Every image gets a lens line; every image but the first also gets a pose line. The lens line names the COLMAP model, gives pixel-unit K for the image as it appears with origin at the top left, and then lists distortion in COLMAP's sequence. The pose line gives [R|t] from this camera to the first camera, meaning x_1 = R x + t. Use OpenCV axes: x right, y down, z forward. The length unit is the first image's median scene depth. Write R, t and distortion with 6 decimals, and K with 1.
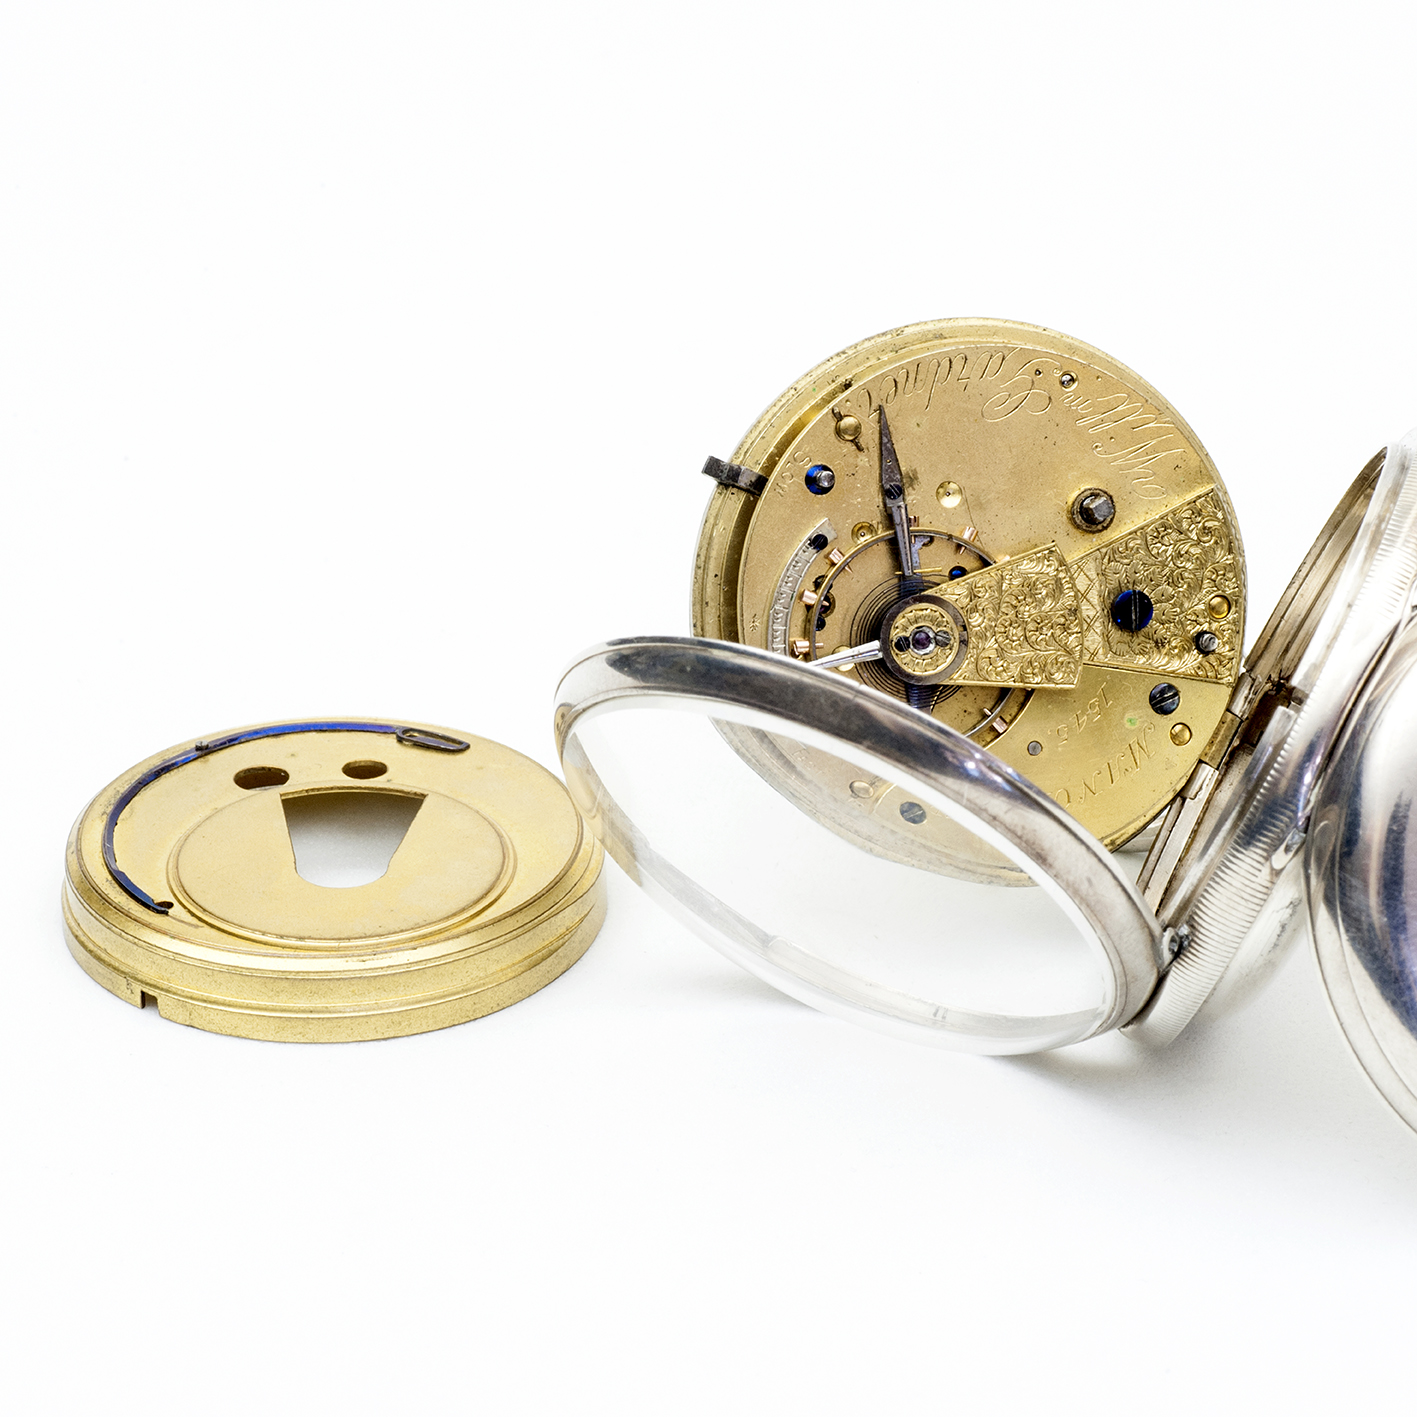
lens RADIAL K [[6401.2, 0, 707.4], [0, 6401.2, 709.1], [0, 0, 1]] dist [0.022231, 0.000000]
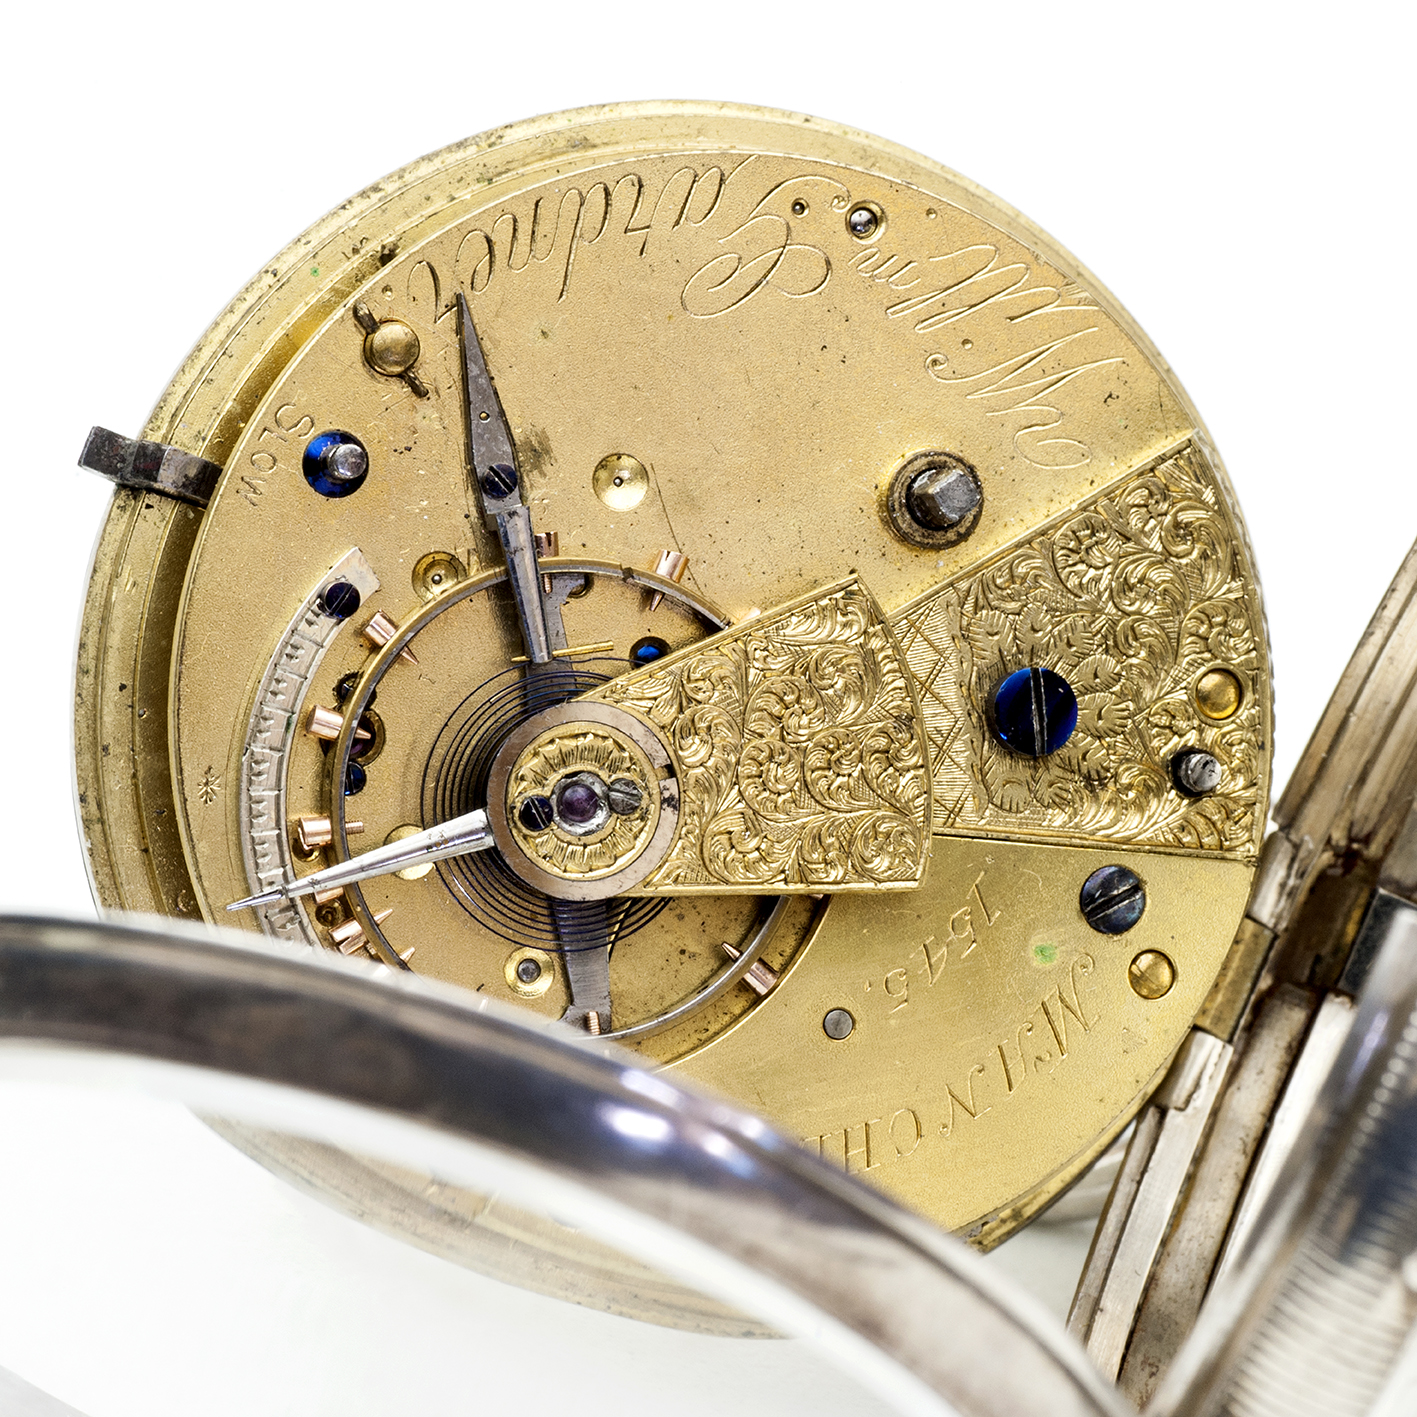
lens RADIAL K [[6401.2, 0, 708.6], [0, 6401.2, 708.0], [0, 0, 1]] dist [0.022231, 0.000000]
pose [[0.997774, -0.056275, 0.035792, 0.026670], [0.057121, 0.998101, -0.023069, -0.006418], [-0.034426, 0.025062, 0.999093, 0.540785]]
